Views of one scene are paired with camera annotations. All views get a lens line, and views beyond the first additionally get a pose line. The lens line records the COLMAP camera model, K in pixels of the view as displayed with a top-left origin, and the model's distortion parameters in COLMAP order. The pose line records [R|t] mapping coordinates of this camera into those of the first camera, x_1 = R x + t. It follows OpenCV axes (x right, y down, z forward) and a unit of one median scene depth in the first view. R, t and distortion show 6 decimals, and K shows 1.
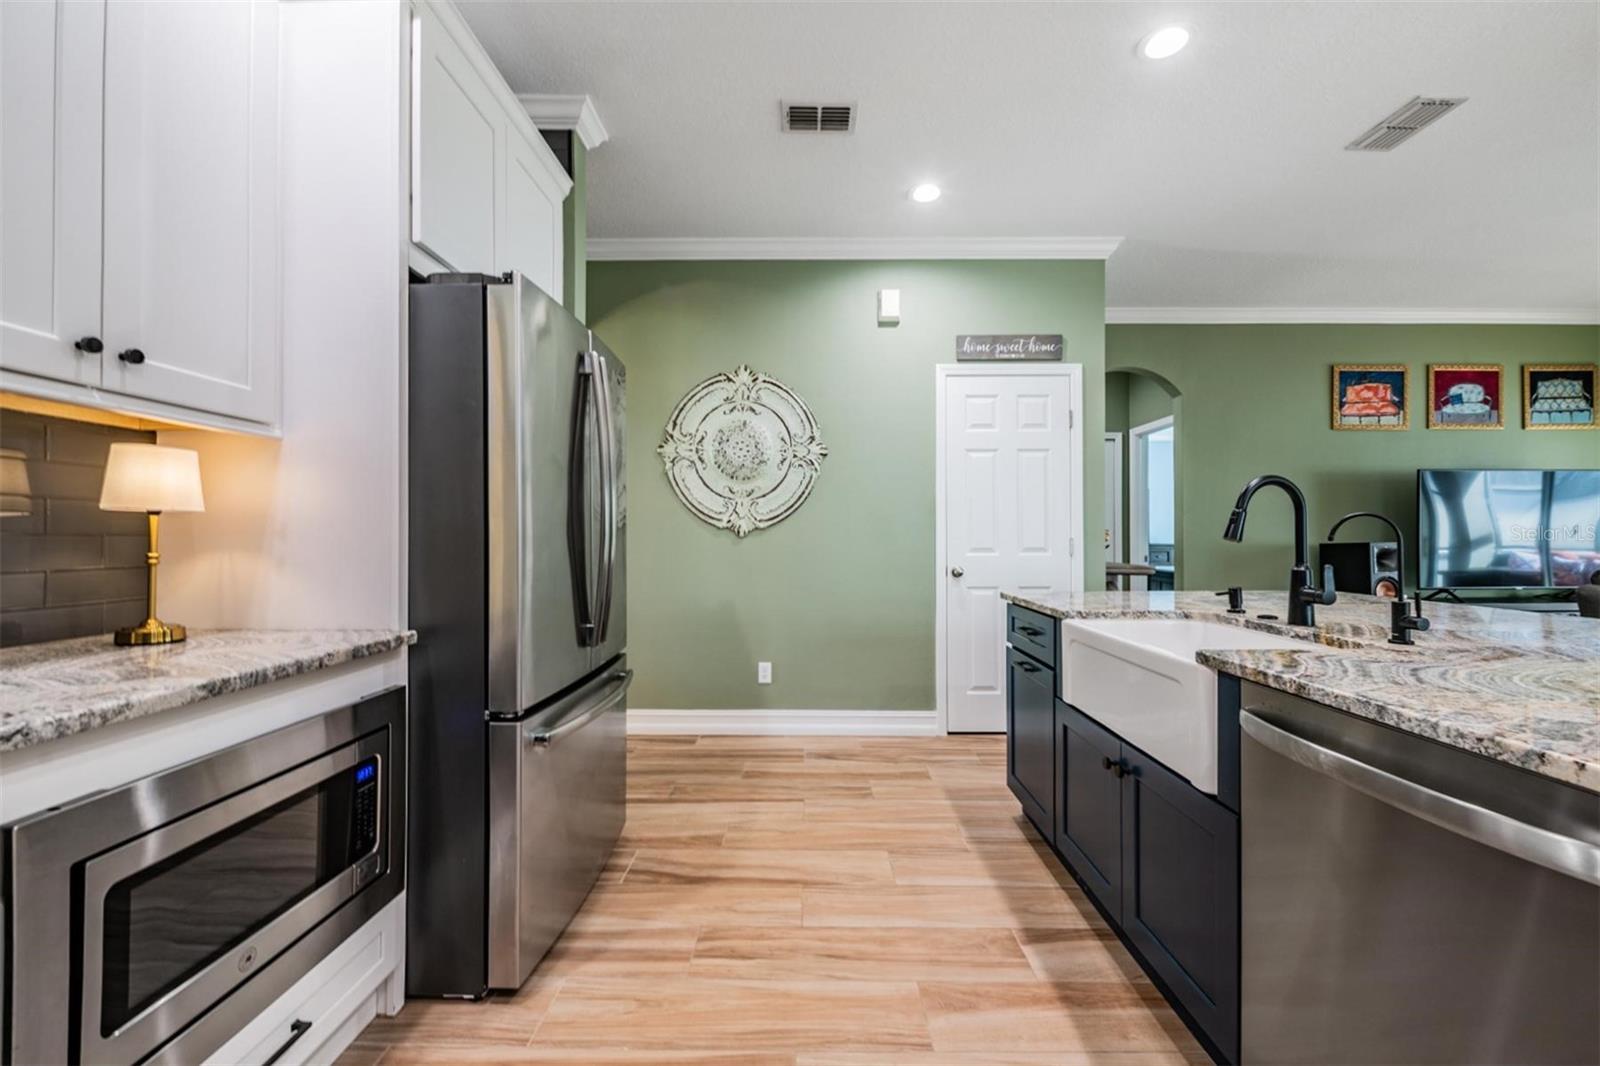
lens RADIAL K [[642.3, 0, 798.0], [0, 642.3, 535.2], [0, 0, 1]] dist [-0.006879, -0.004526]
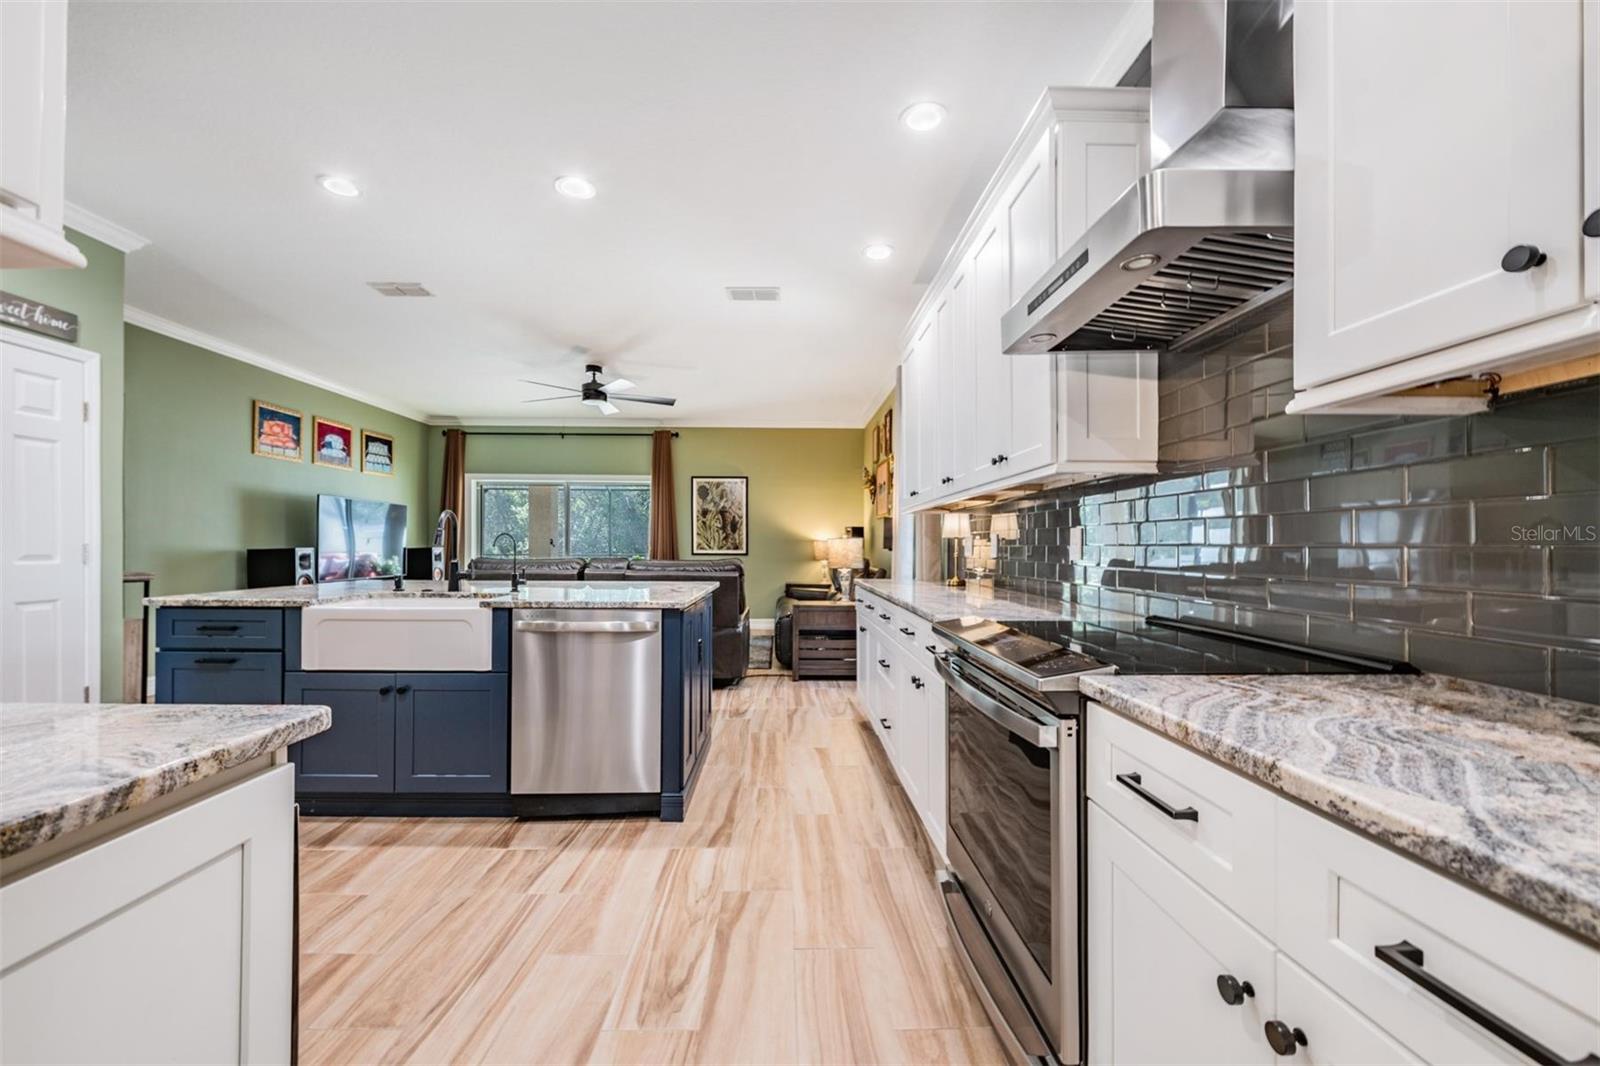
lens RADIAL K [[635.7, 0, 800.0], [0, 635.7, 533.0], [0, 0, 1]] dist [-0.015360, 0.000113]
pose [[-0.041163, 0.020923, 0.998933, -0.426681], [-0.006646, 0.999753, -0.021214, 0.001172], [-0.999130, -0.007512, -0.041014, 0.025762]]
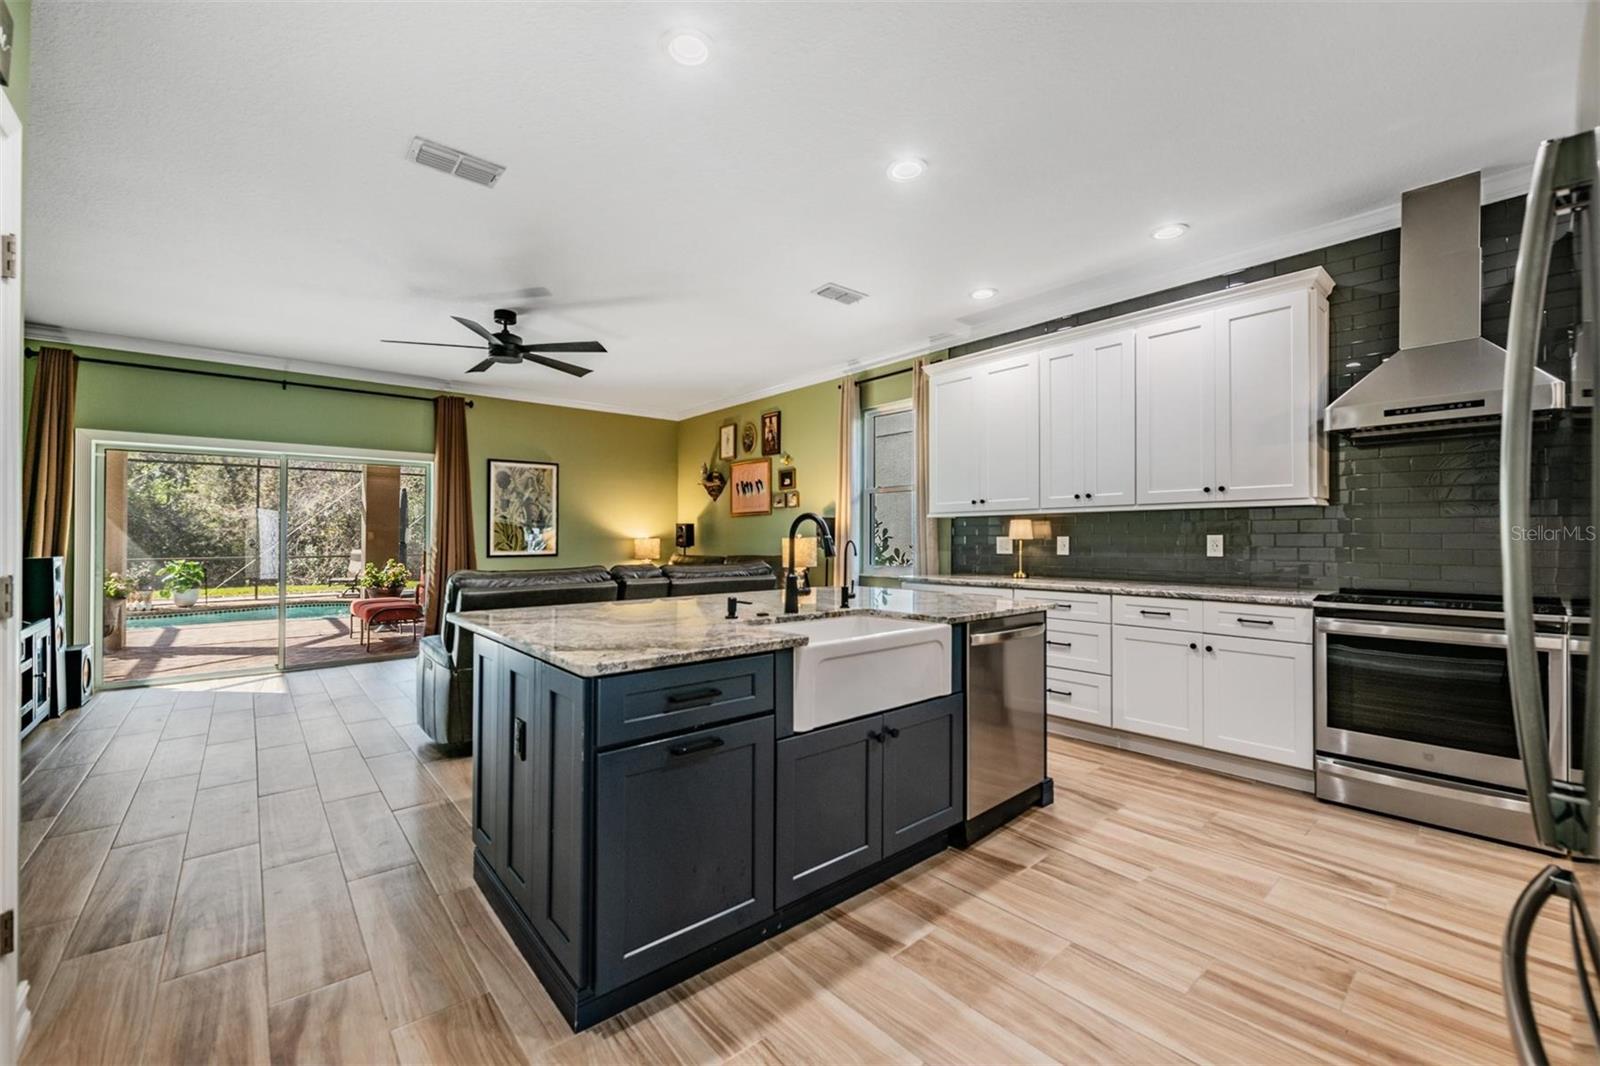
lens RADIAL K [[642.3, 0, 798.0], [0, 642.3, 535.2], [0, 0, 1]] dist [-0.006879, -0.004526]
pose [[-0.659500, 0.007203, 0.751670, -0.138226], [0.001936, 0.999967, -0.007883, -0.011000], [-0.751702, -0.003744, -0.659492, 0.770464]]
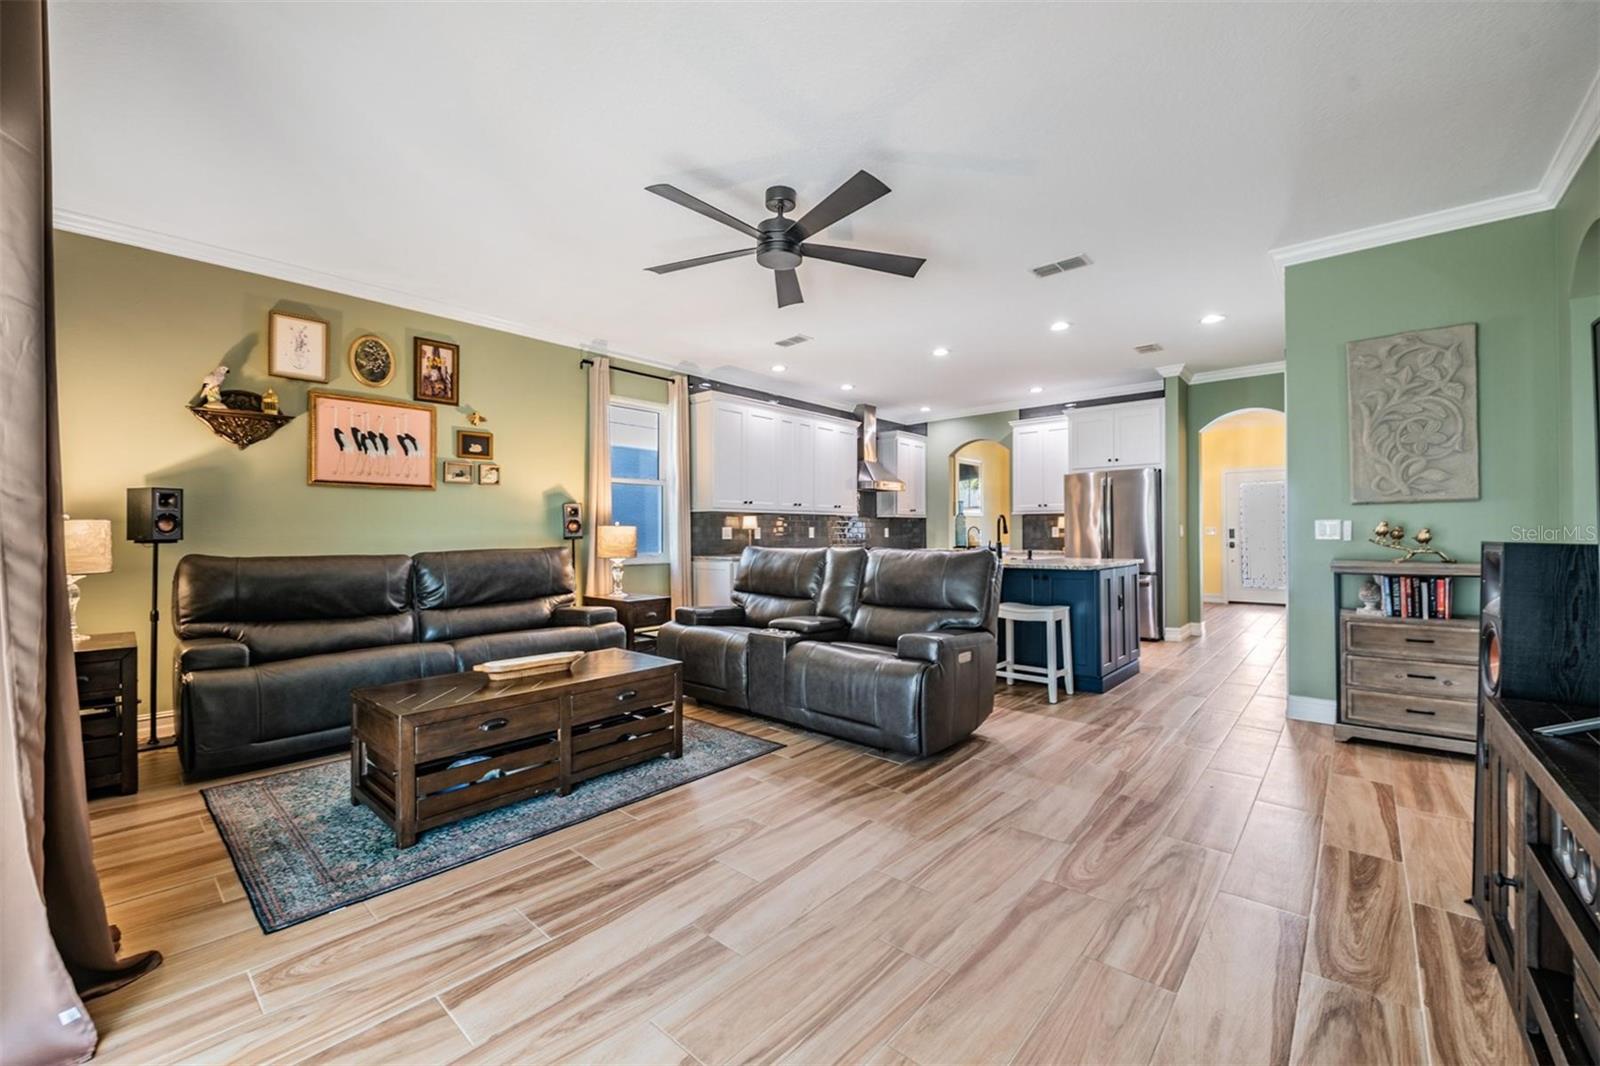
lens RADIAL K [[636.0, 0, 802.5], [0, 636.0, 529.4], [0, 0, 1]] dist [-0.010034, -0.000080]
pose [[-0.655655, -0.001502, -0.755059, 1.567096], [0.005047, 0.999967, -0.006372, 0.000237], [0.755044, -0.007989, -0.655626, 0.937133]]
